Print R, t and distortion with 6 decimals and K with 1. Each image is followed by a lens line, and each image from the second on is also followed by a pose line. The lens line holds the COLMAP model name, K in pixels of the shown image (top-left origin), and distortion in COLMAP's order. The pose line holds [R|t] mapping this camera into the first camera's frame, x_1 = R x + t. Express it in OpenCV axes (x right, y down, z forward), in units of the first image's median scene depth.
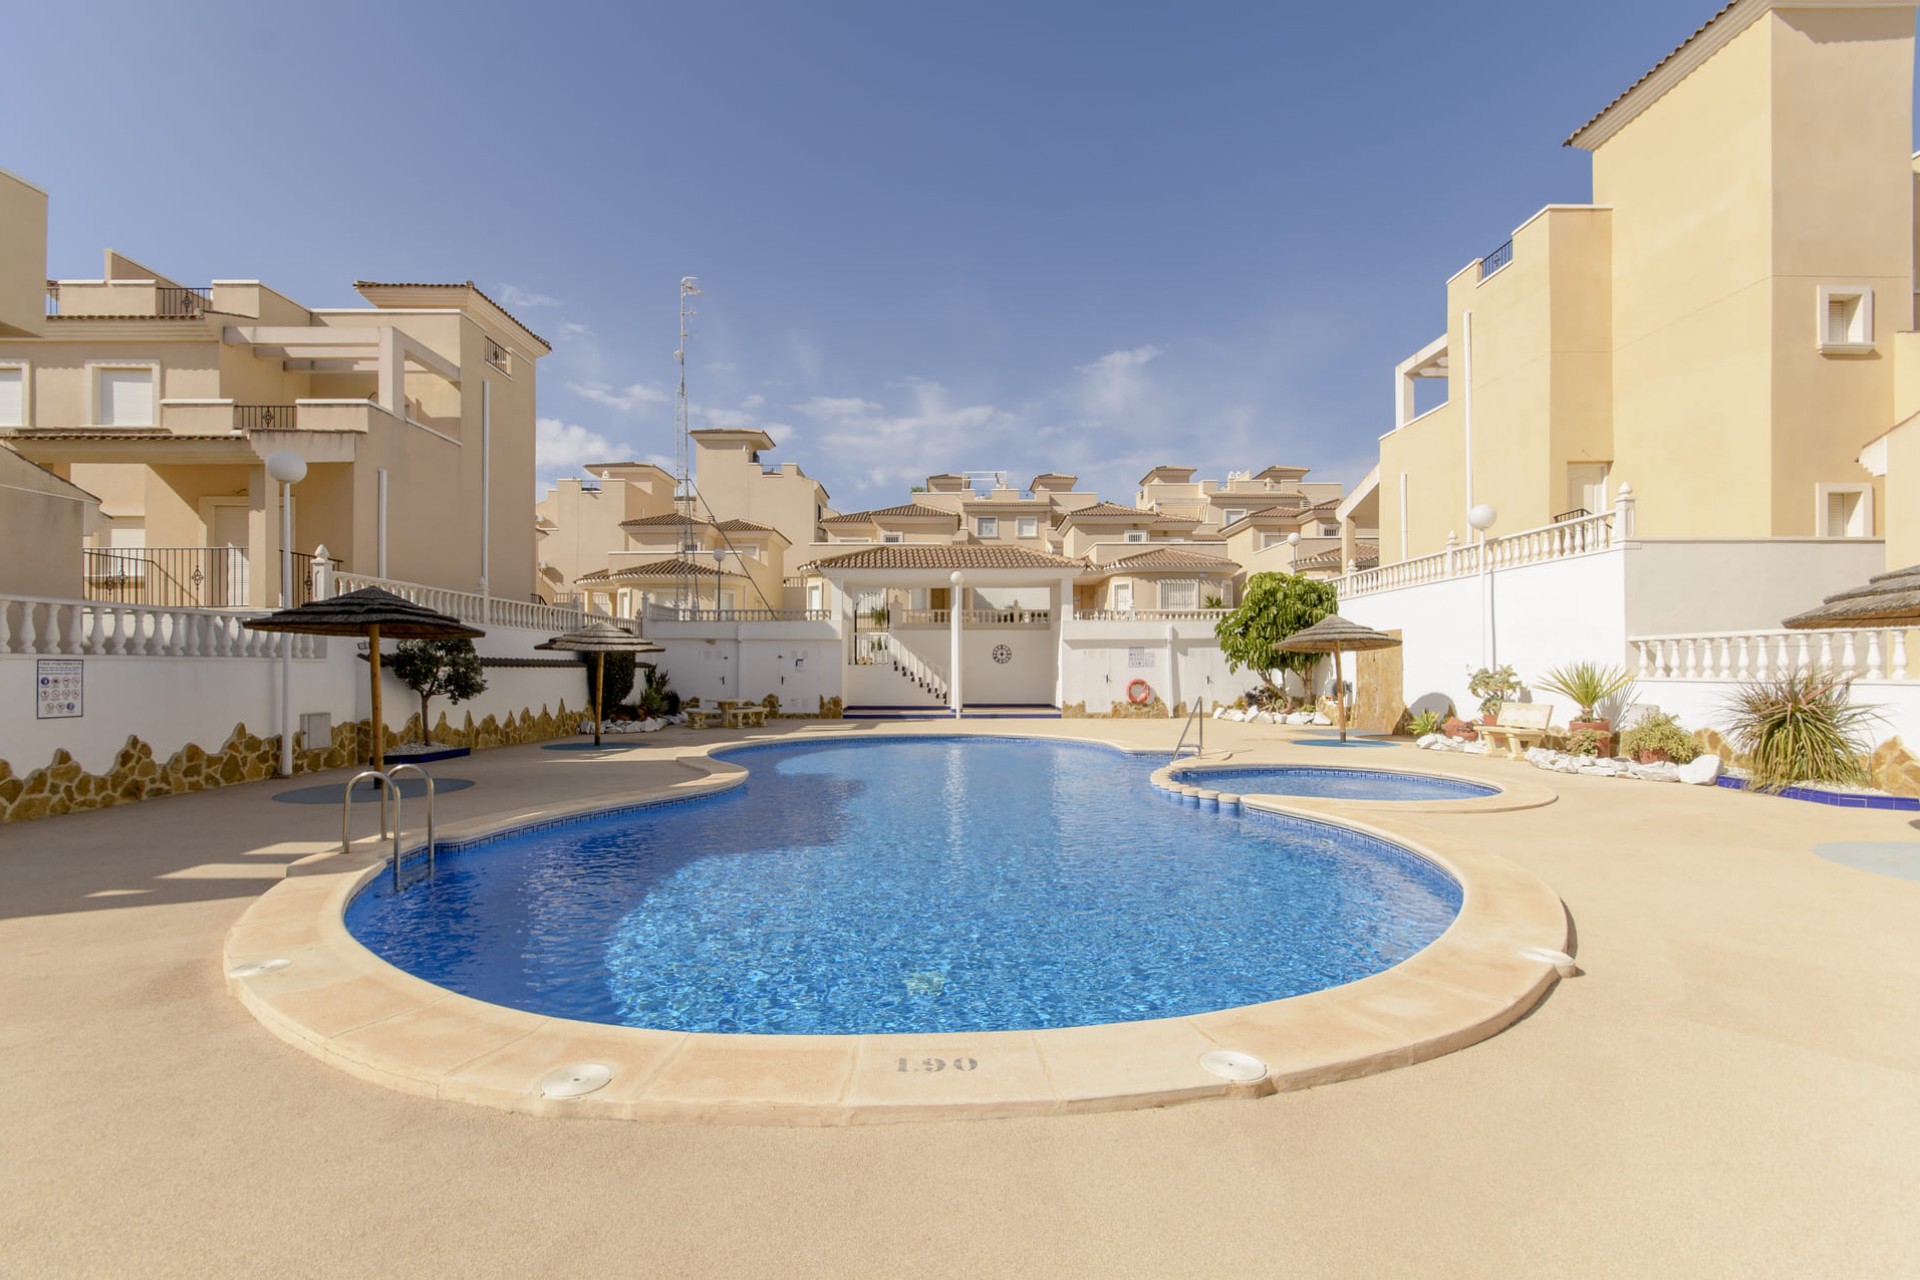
lens RADIAL K [[838.7, 0, 960.1], [0, 838.7, 668.2], [0, 0, 1]] dist [-0.001378, 0.000005]
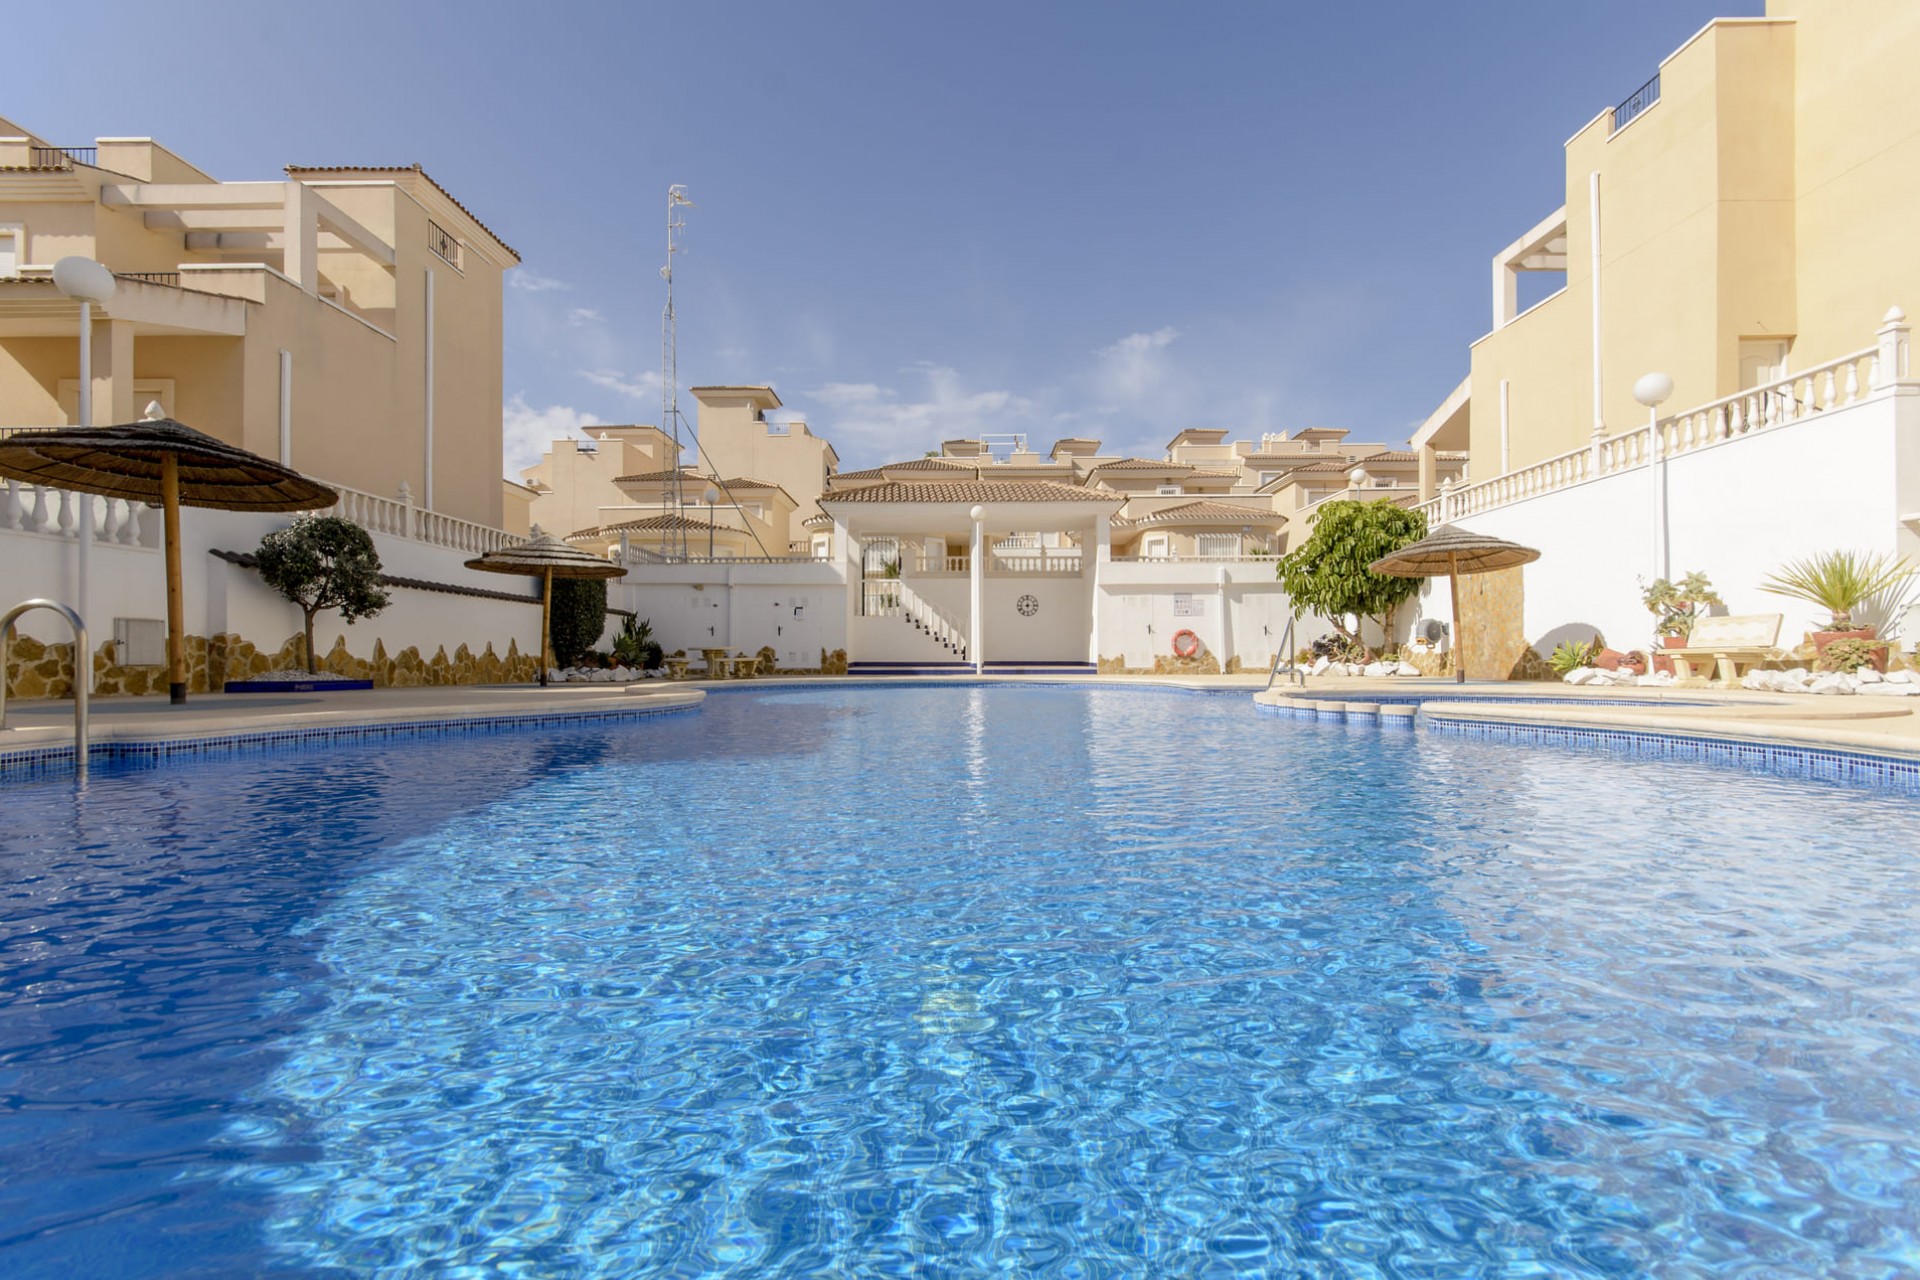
lens RADIAL K [[845.1, 0, 959.0], [0, 845.1, 656.8], [0, 0, 1]] dist [0.001102, -0.000387]
pose [[0.999821, -0.000164, -0.018909, -0.008025], [0.000176, 1.000000, 0.000629, 0.050753], [0.018909, -0.000633, 0.999821, 0.144081]]
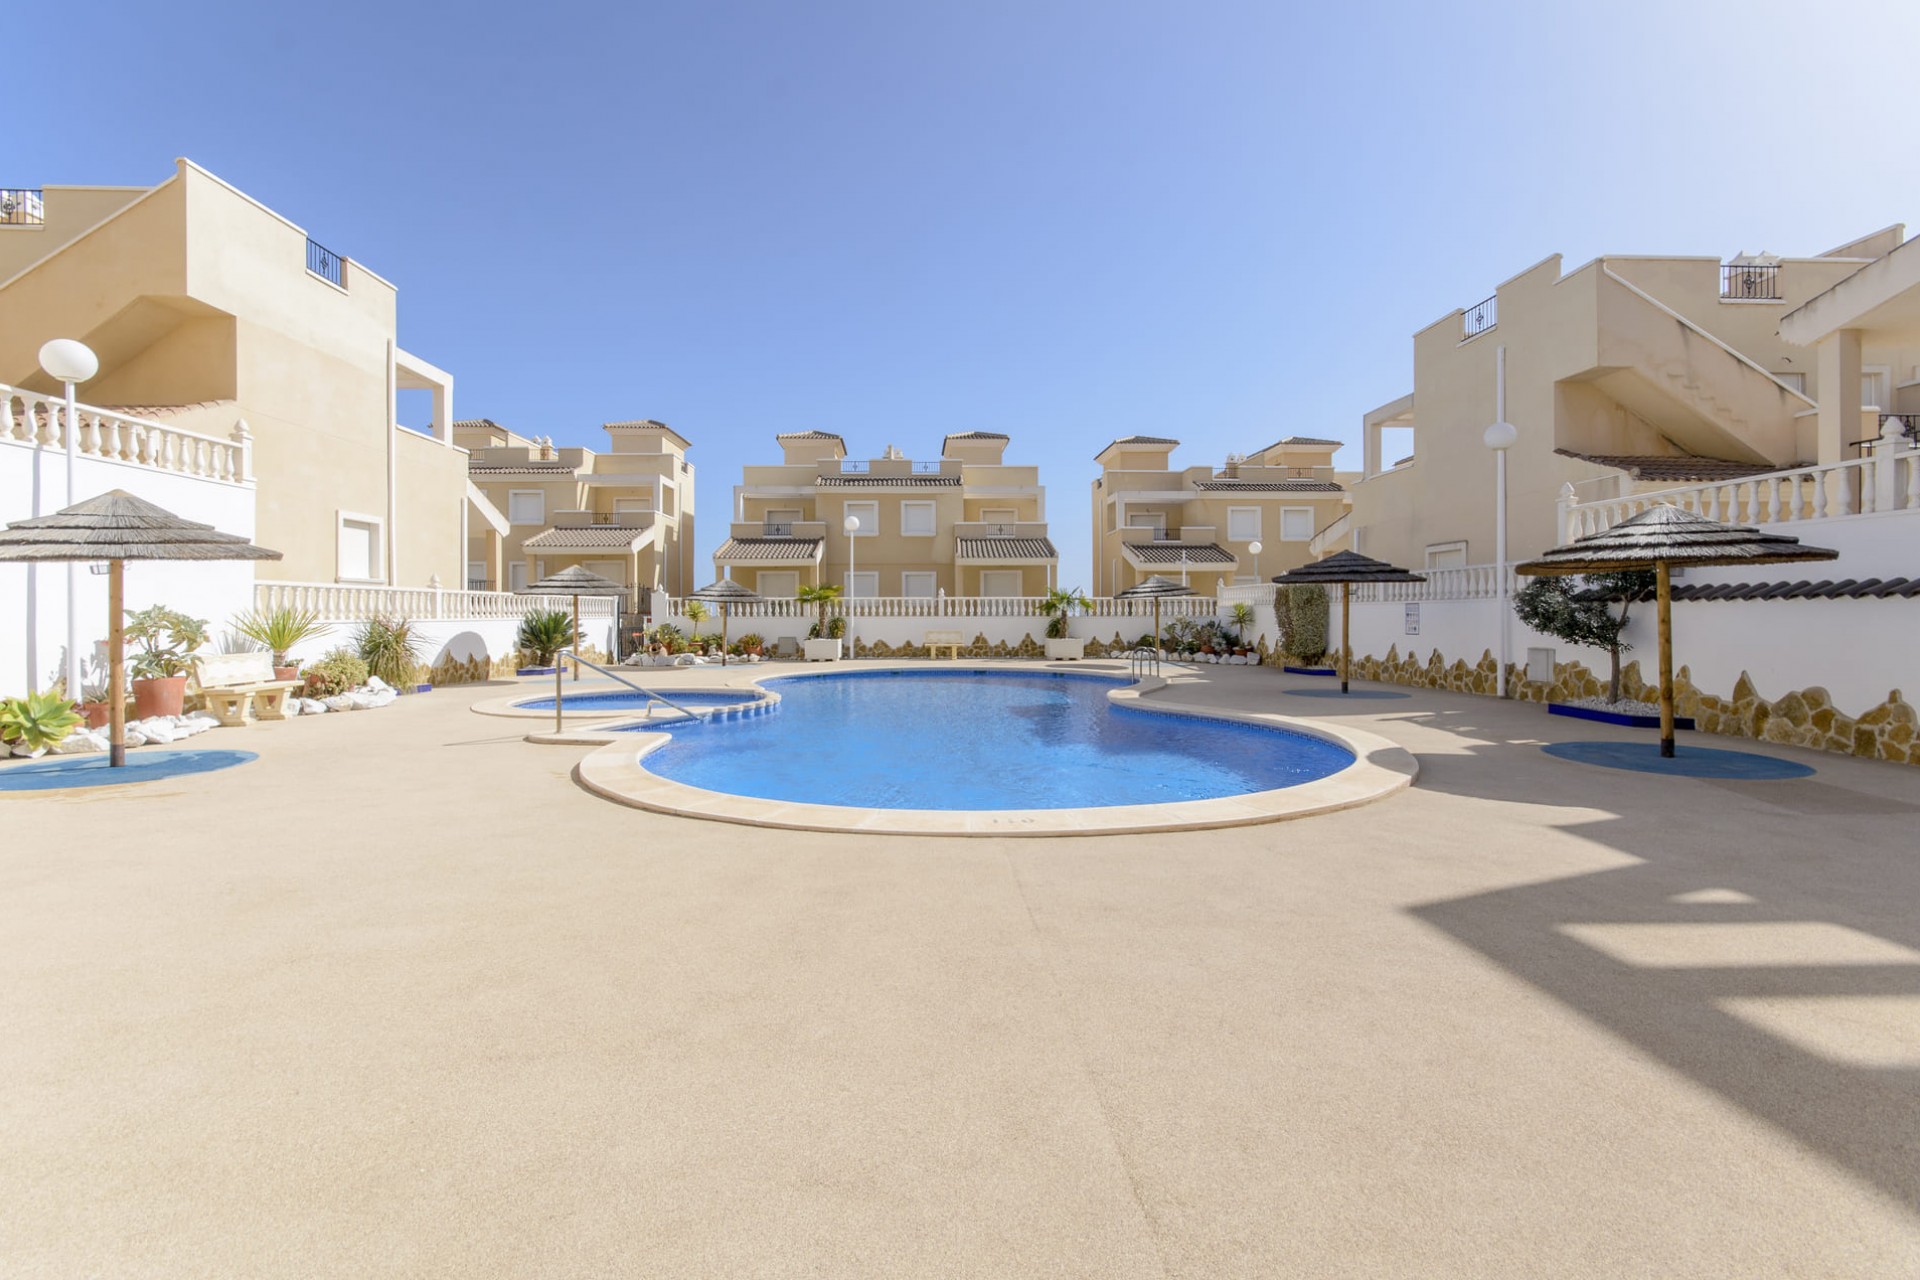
lens RADIAL K [[889.2, 0, 950.3], [0, 889.2, 608.3], [0, 0, 1]] dist [-0.000865, 0.000106]
pose [[-0.999580, 0.004844, -0.028572, 0.005581], [0.005098, 0.999948, -0.008842, 0.005461], [0.028528, -0.008984, -0.999553, 1.213931]]
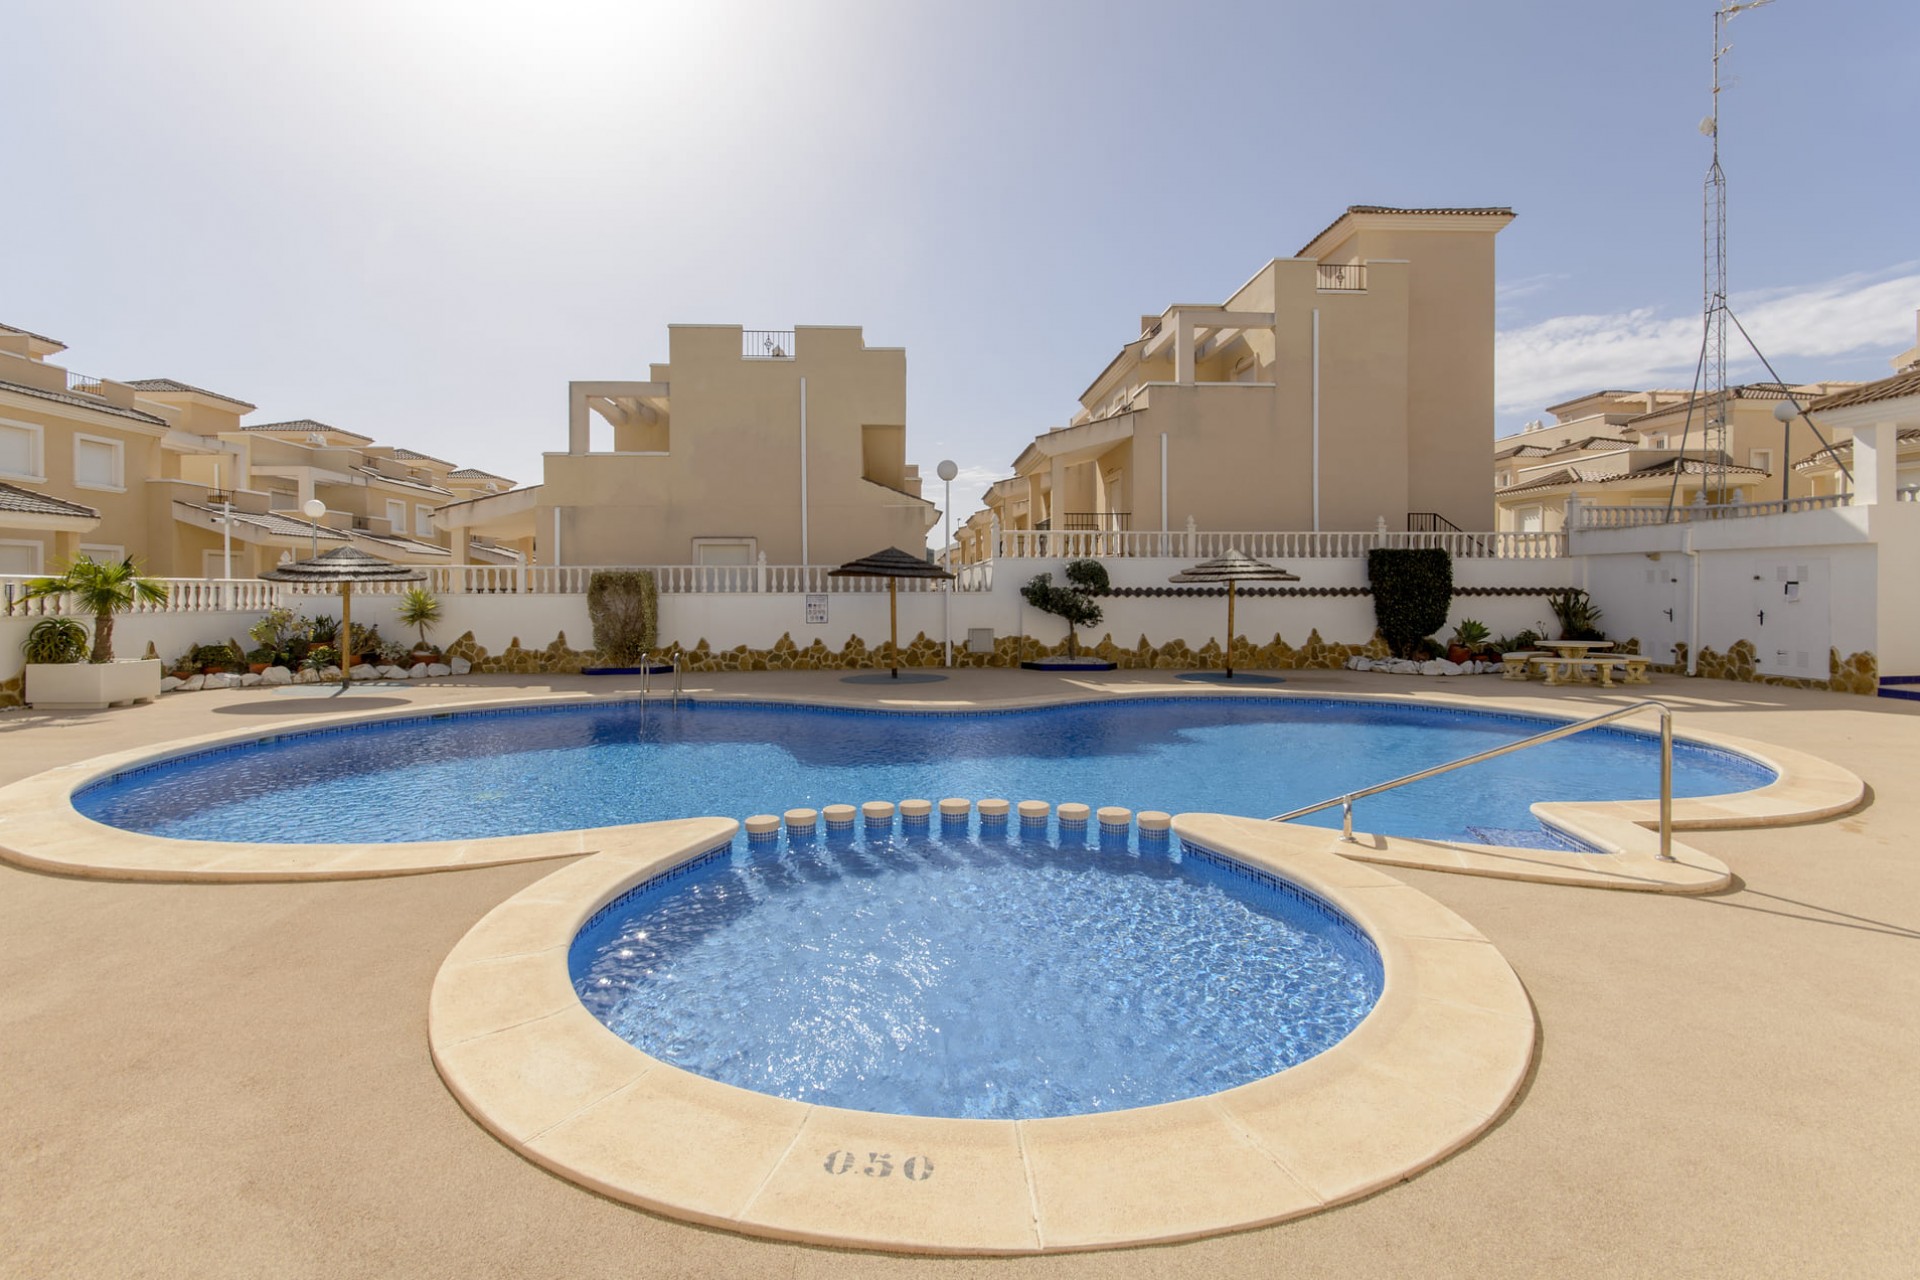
lens RADIAL K [[846.1, 0, 960.6], [0, 846.1, 593.2], [0, 0, 1]] dist [0.000867, 0.000115]
pose [[0.059608, 0.002153, -0.998220, 0.424891], [0.003658, 0.999990, 0.002375, -0.007510], [0.998215, -0.003793, 0.059599, 0.504660]]
